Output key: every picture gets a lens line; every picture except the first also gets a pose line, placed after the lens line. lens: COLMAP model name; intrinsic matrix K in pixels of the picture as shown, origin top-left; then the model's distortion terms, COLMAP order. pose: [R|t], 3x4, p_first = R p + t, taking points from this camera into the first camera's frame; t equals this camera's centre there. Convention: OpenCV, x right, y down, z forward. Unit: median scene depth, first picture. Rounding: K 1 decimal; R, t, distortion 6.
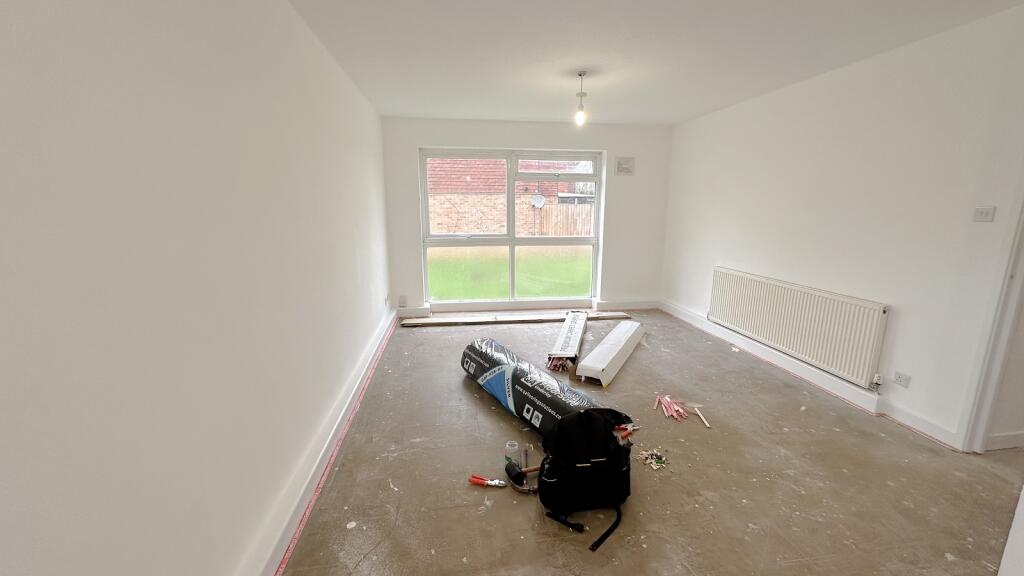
lens RADIAL K [[407.0, 0, 512.0], [0, 407.0, 288.0], [0, 0, 1]] dist [0.002444, 0.000113]
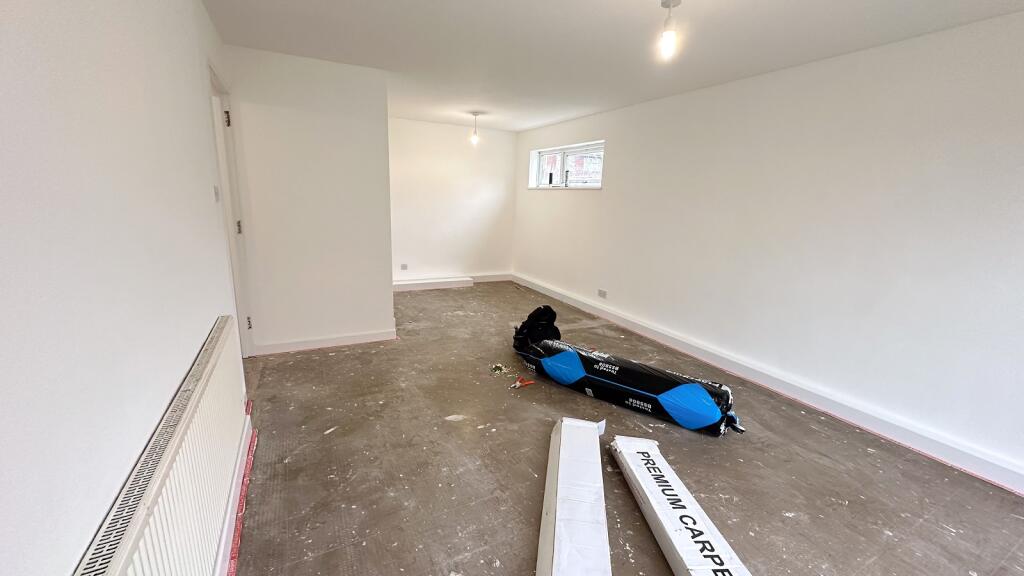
lens RADIAL K [[407.0, 0, 512.0], [0, 407.0, 288.0], [0, 0, 1]] dist [0.002444, 0.000113]
pose [[-0.943665, 0.039767, -0.328505, 0.348035], [-0.101985, 0.909474, 0.403059, -0.199883], [0.314795, 0.413856, -0.854182, 0.961146]]
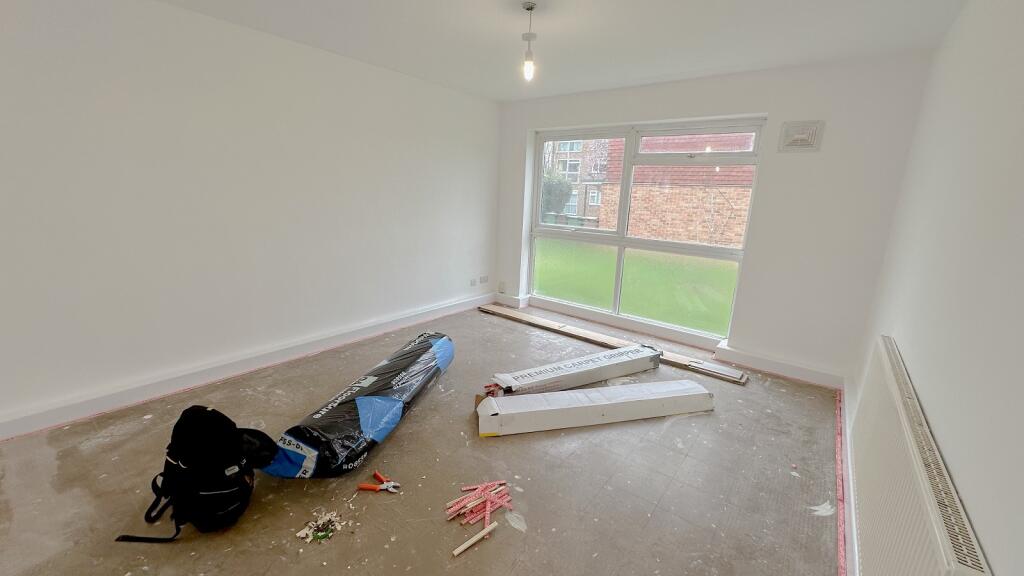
lens RADIAL K [[407.0, 0, 512.0], [0, 407.0, 288.0], [0, 0, 1]] dist [0.002444, 0.000113]
pose [[0.687505, 0.194271, -0.699712, 0.455539], [-0.183954, 0.978714, 0.090989, -0.061783], [0.702494, 0.066160, 0.708608, 0.306438]]
